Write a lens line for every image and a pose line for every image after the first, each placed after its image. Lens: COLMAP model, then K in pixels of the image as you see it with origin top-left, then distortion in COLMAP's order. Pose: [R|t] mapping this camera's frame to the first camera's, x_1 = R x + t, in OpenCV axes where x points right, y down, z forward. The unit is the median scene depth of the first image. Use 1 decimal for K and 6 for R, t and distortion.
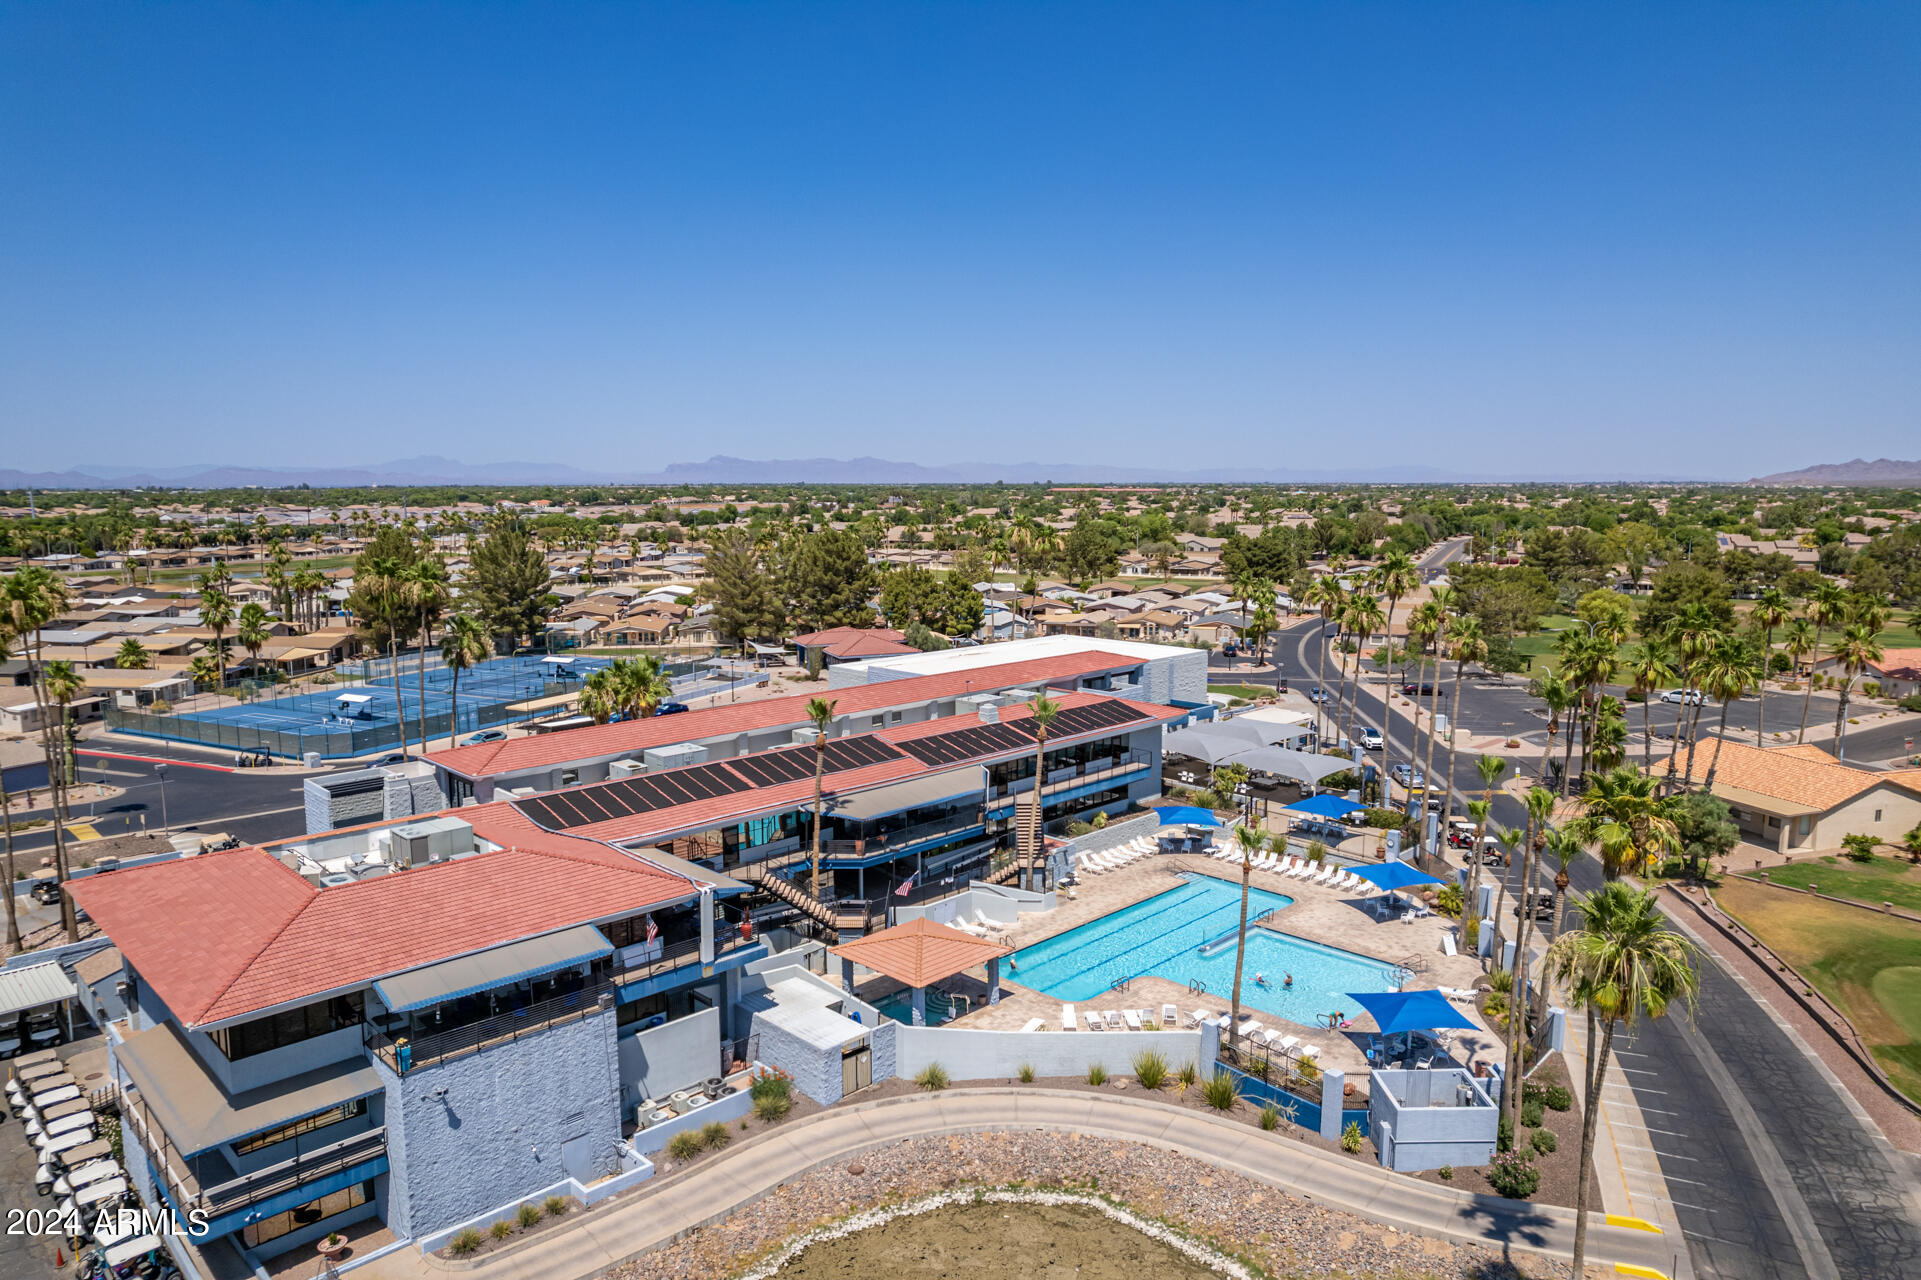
lens RADIAL K [[1232.5, 0, 965.6], [0, 1232.5, 626.7], [0, 0, 1]] dist [-0.075449, 0.067323]
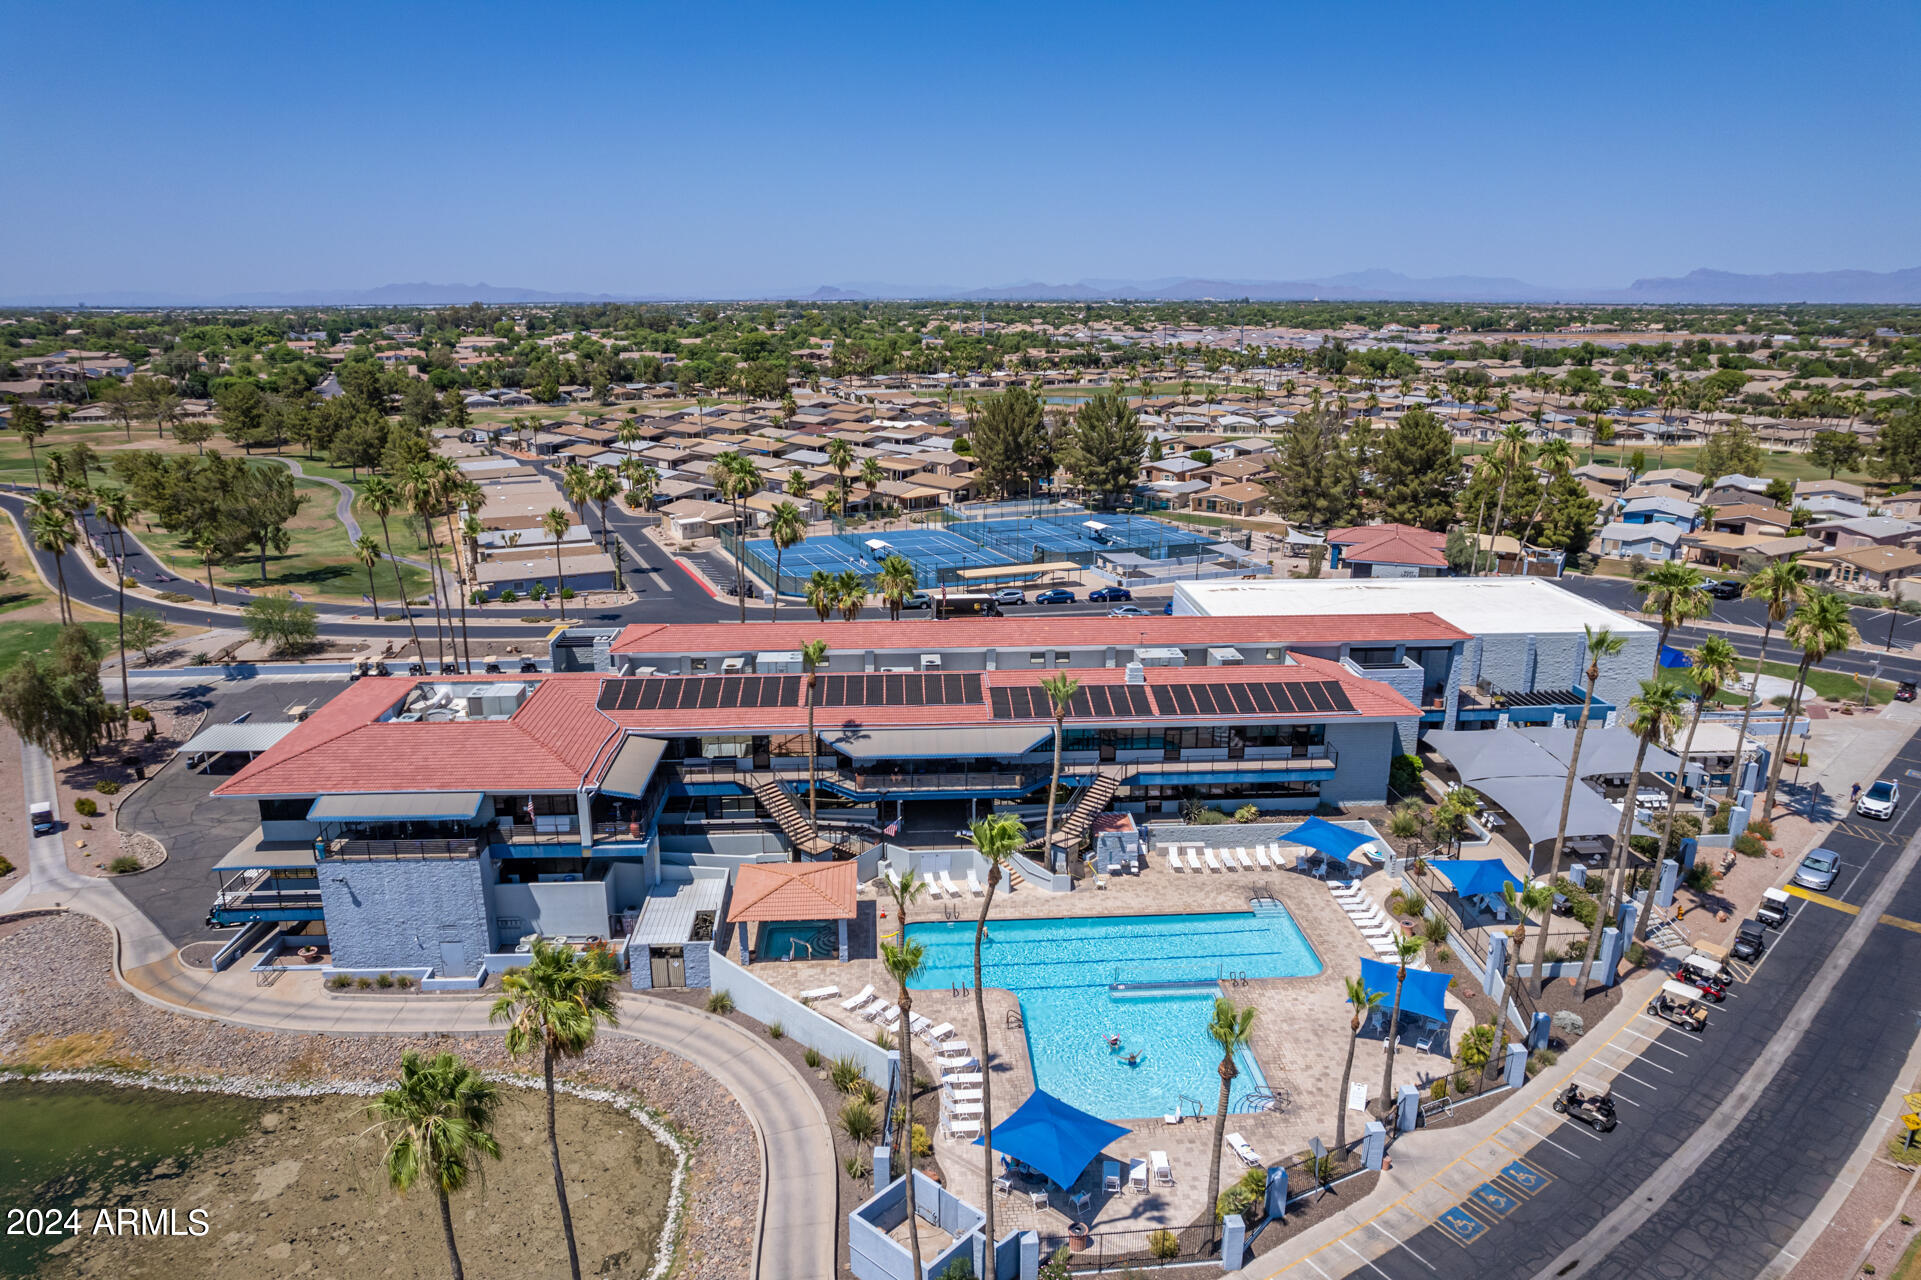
lens RADIAL K [[1232.5, 0, 940.8], [0, 1232.5, 640.1], [0, 0, 1]] dist [-0.075449, 0.067323]
pose [[0.744842, 0.180008, -0.642501, 0.620066], [-0.078252, 0.979843, 0.183804, -0.139371], [0.662636, -0.086628, 0.743914, 0.262232]]
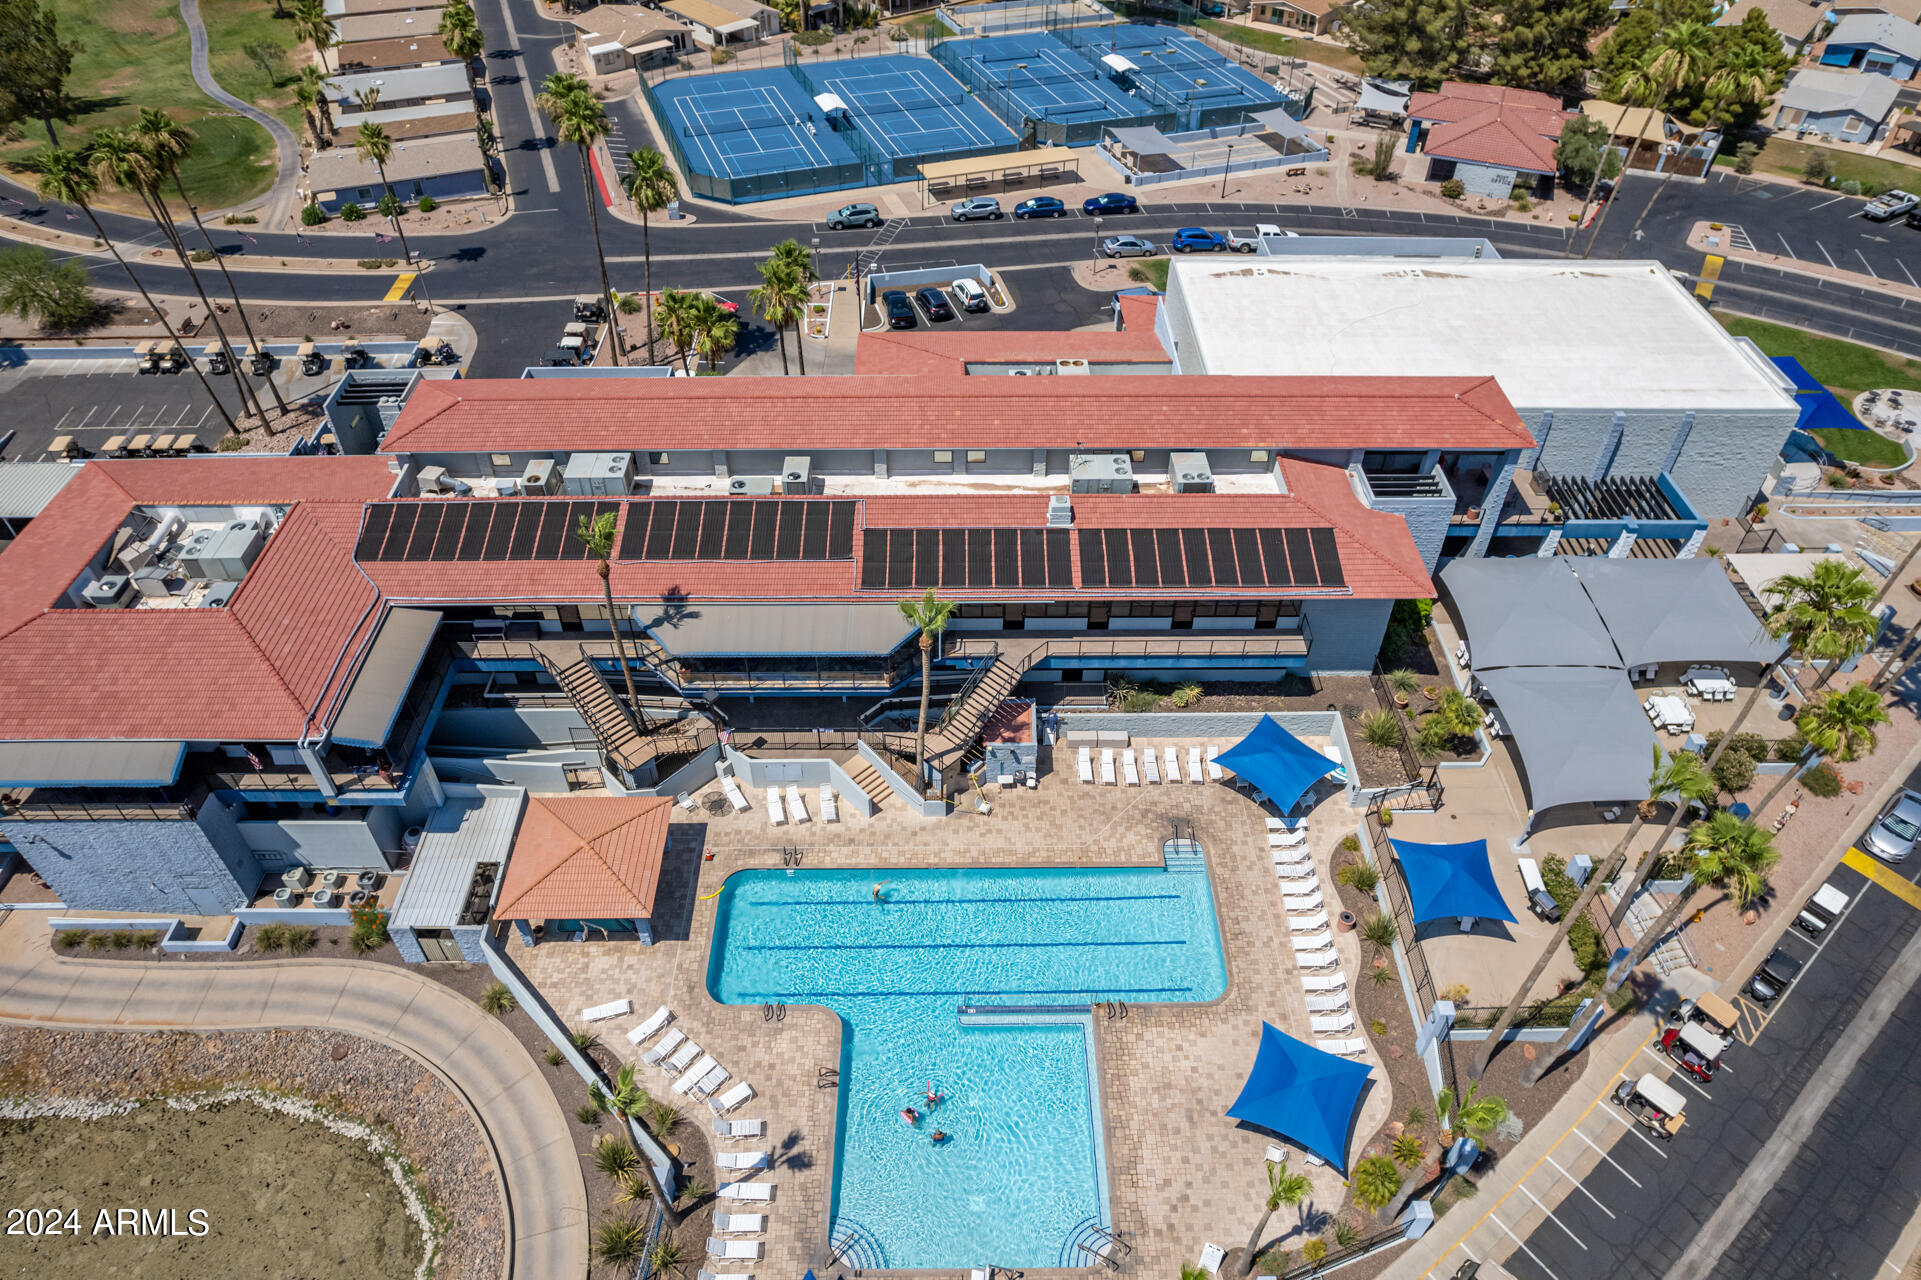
lens RADIAL K [[1232.5, 0, 945.9], [0, 1232.5, 644.9], [0, 0, 1]] dist [-0.075449, 0.067323]
pose [[0.713153, 0.475153, -0.515405, 0.456328], [-0.081064, 0.786199, 0.612633, -0.354725], [0.696306, -0.395121, 0.599198, 0.620424]]
